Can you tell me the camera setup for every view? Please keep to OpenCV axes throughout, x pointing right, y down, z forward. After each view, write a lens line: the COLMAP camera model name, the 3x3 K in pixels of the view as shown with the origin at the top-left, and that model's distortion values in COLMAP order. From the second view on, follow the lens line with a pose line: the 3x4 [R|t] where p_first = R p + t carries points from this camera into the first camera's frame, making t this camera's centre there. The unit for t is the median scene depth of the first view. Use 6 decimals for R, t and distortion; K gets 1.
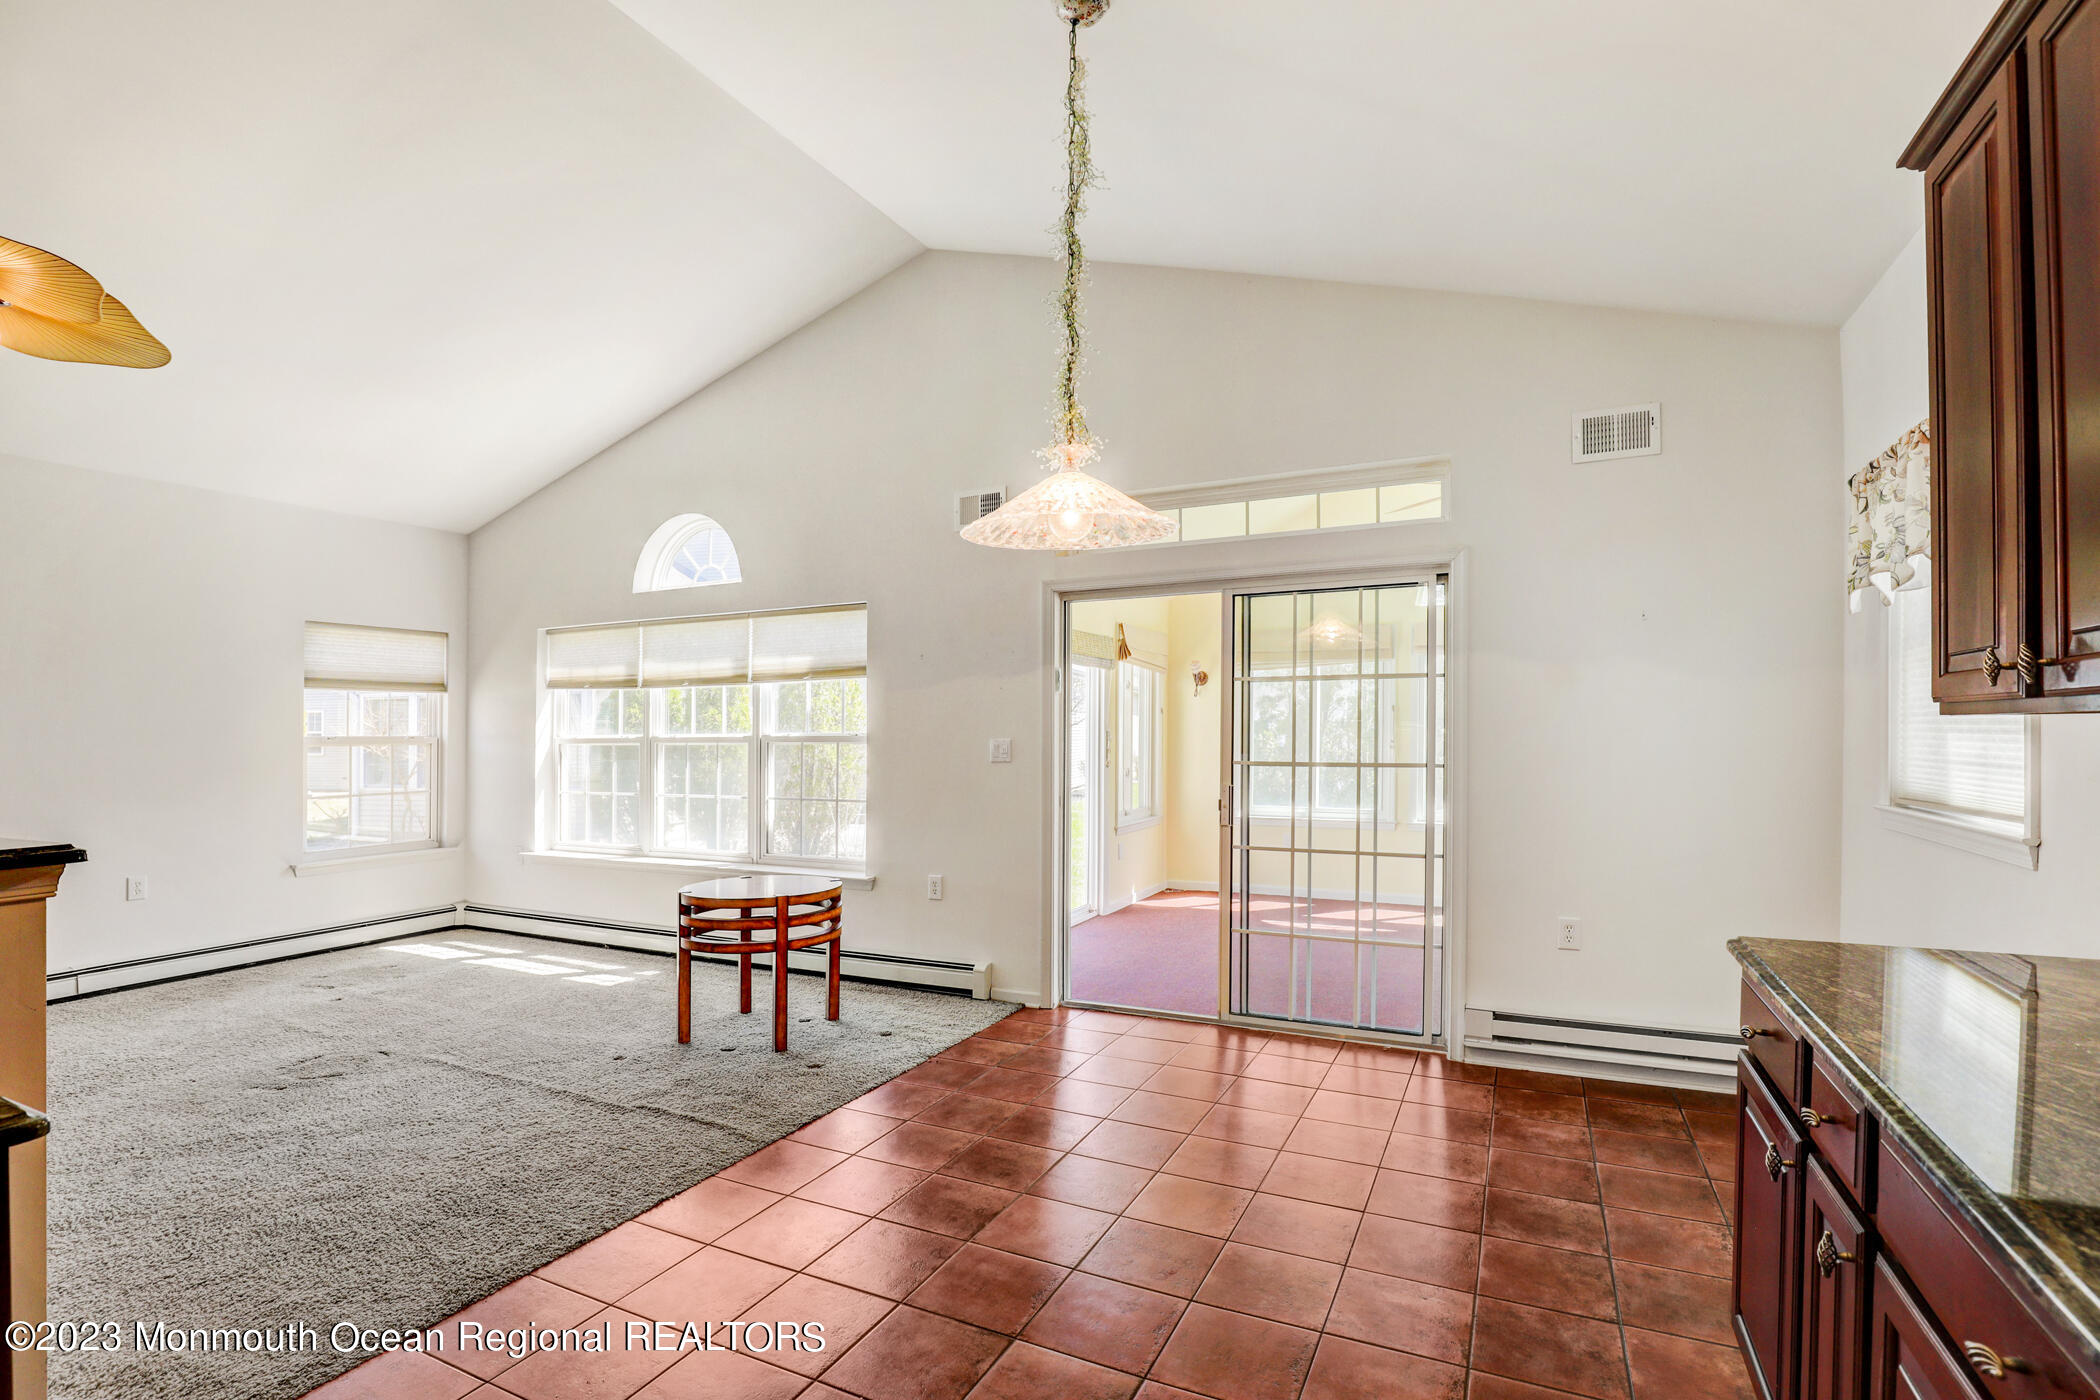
lens RADIAL K [[969.1, 0, 1054.6], [0, 969.1, 723.5], [0, 0, 1]] dist [-0.028700, 0.000588]
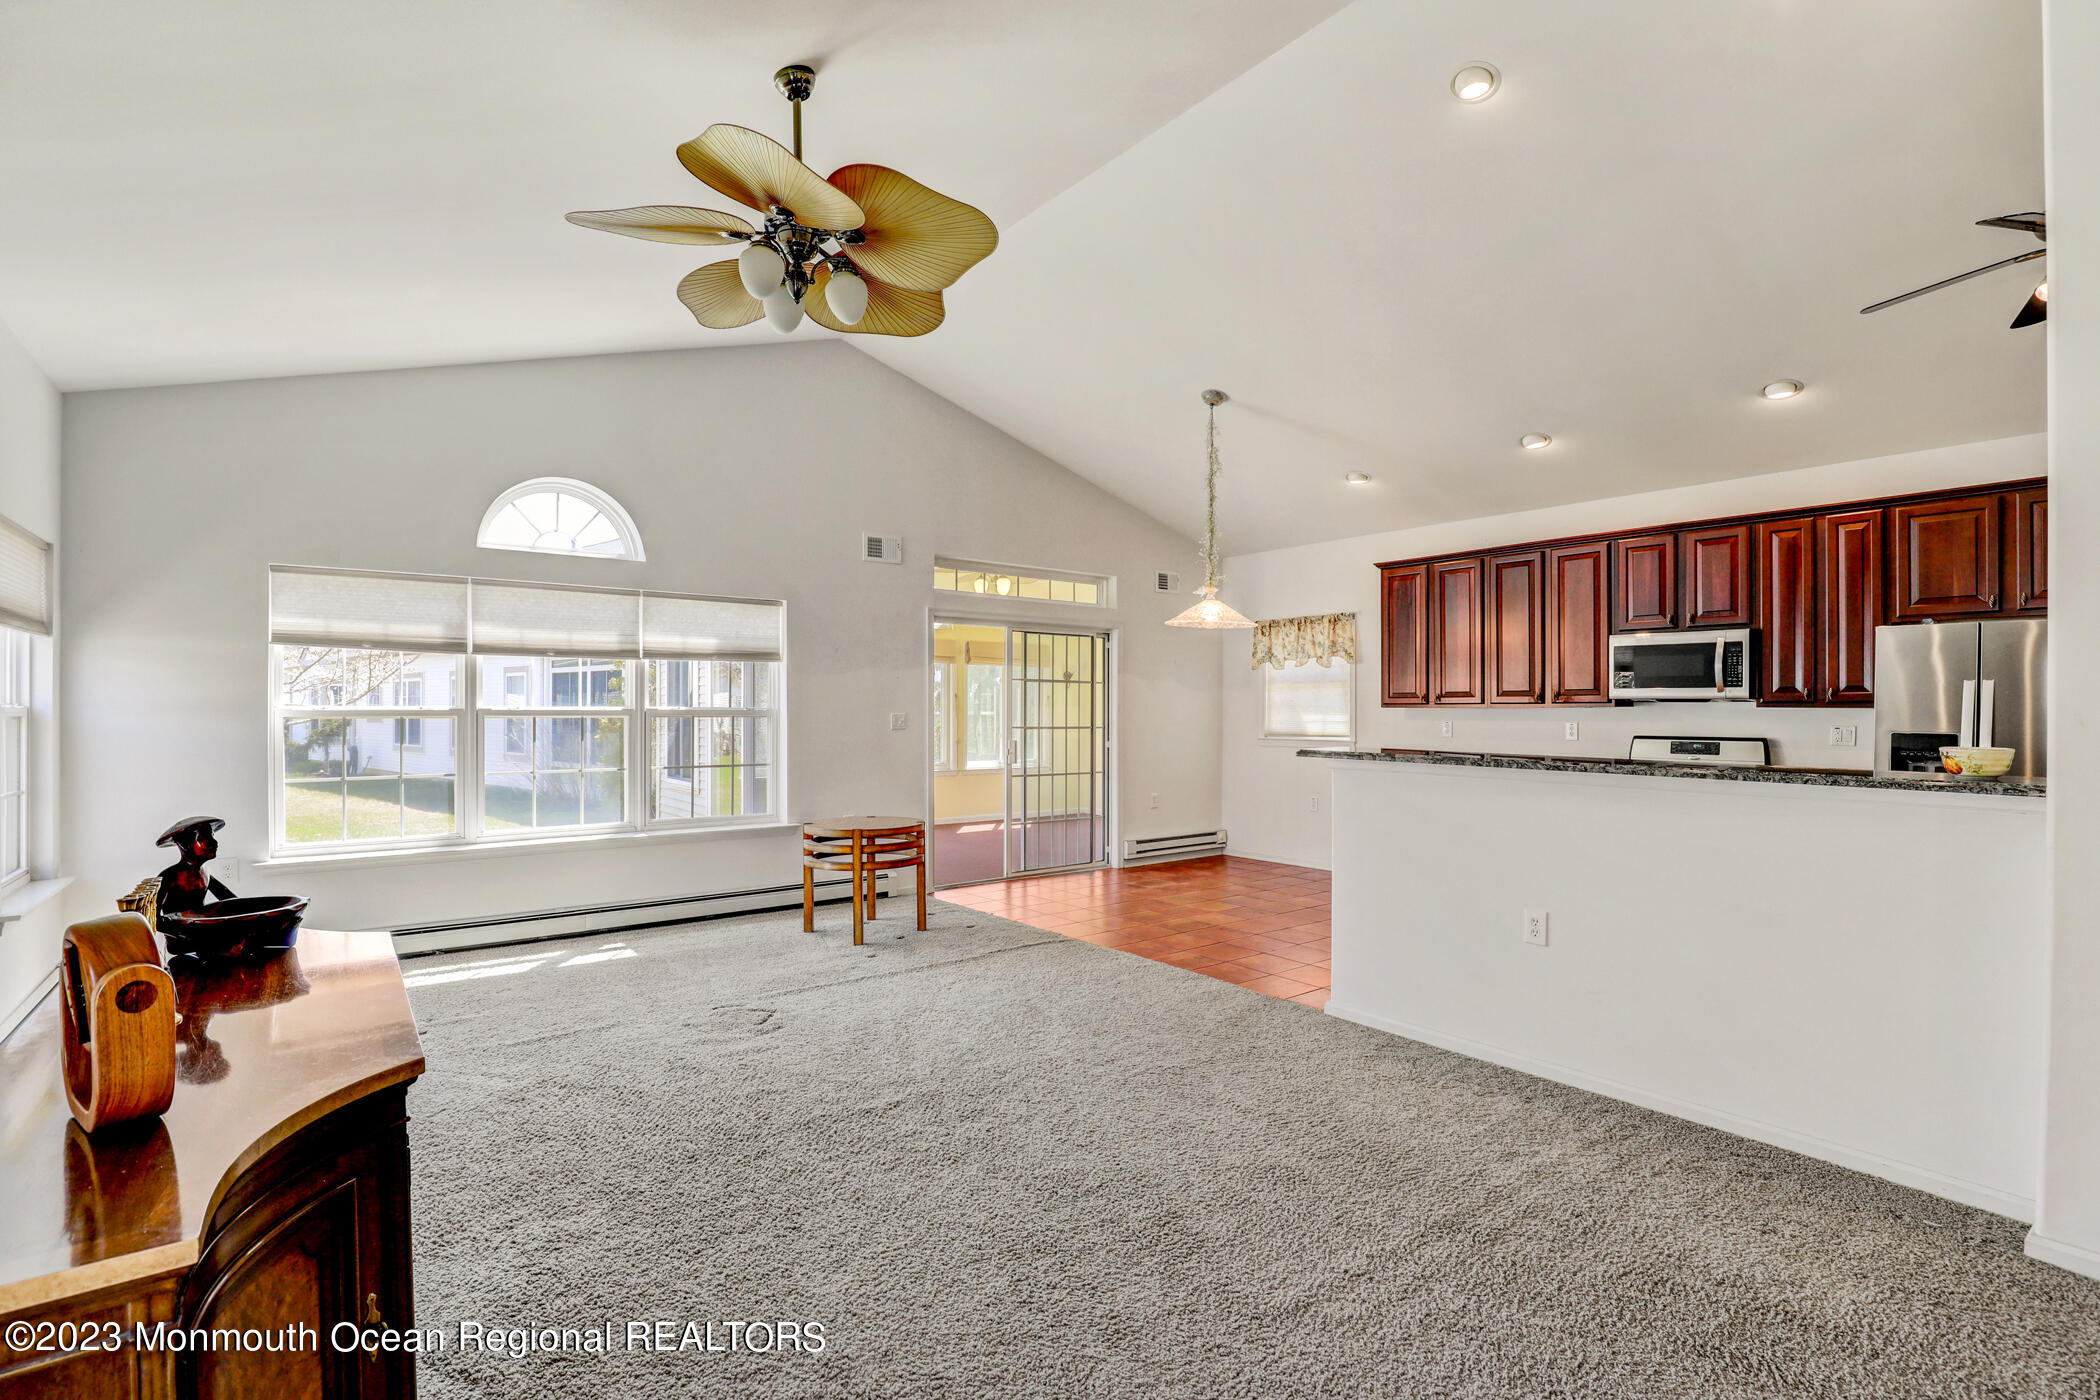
lens RADIAL K [[969.1, 0, 1054.6], [0, 969.1, 723.5], [0, 0, 1]] dist [-0.028700, 0.000588]
pose [[0.435274, -0.004440, 0.900287, -1.033215], [-0.015821, 0.999796, 0.012580, 0.008705], [-0.900159, -0.019719, 0.435115, 0.133334]]
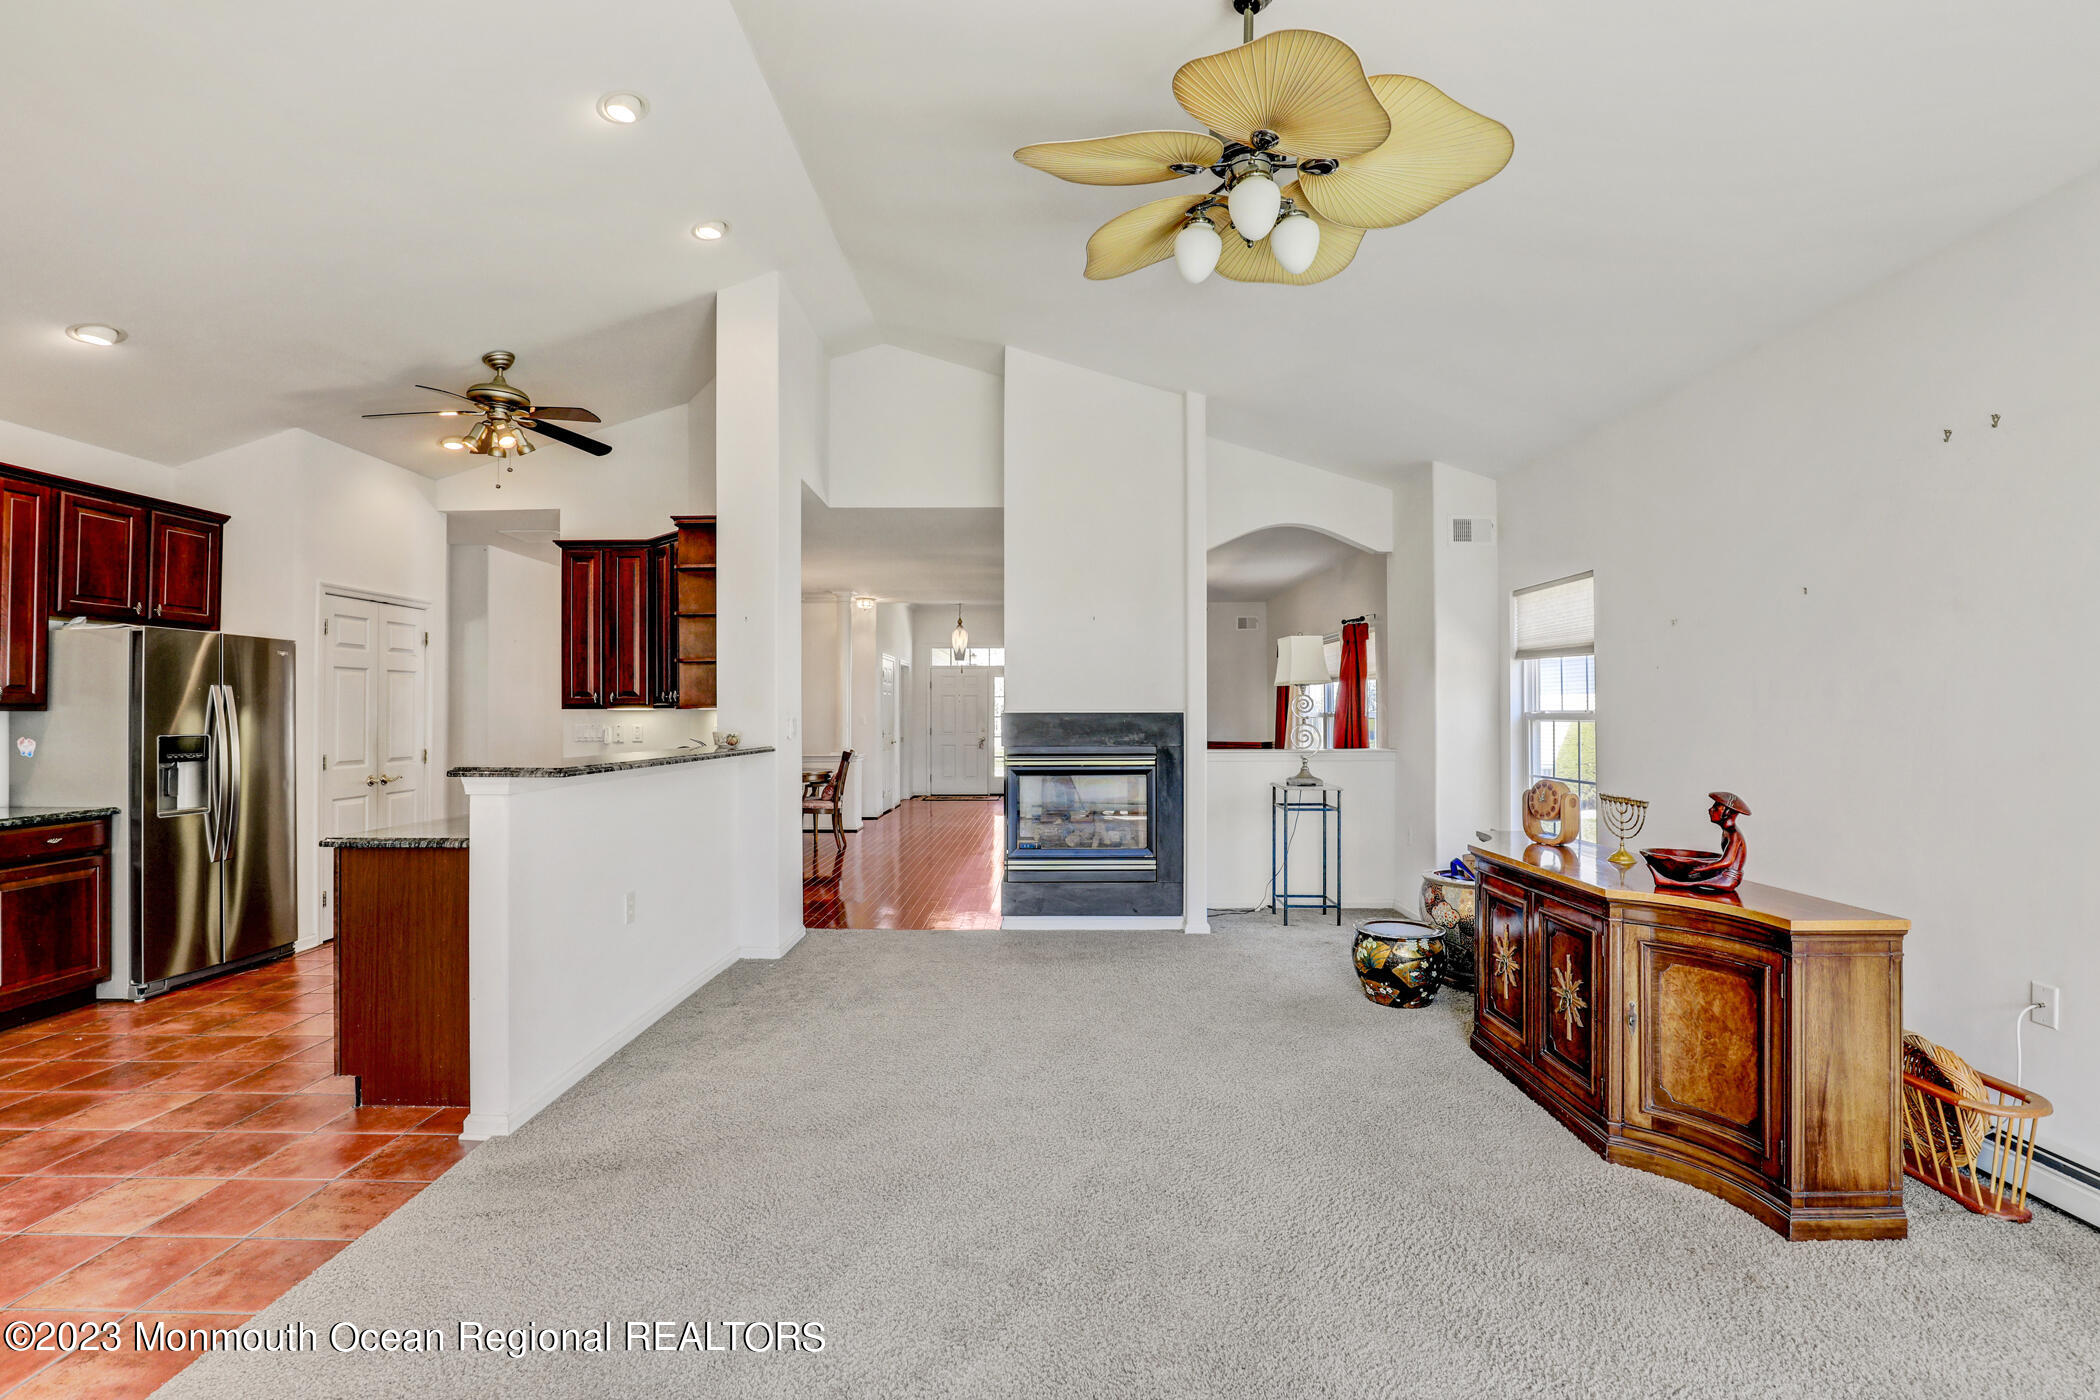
lens RADIAL K [[962.5, 0, 1050.0], [0, 962.5, 700.0], [0, 0, 1]] dist [-0.033240, 0.006134]
pose [[-0.897487, 0.006560, -0.440993, -0.336254], [0.014585, 0.999784, -0.014811, 0.008217], [0.440800, -0.019724, -0.897389, 0.856899]]
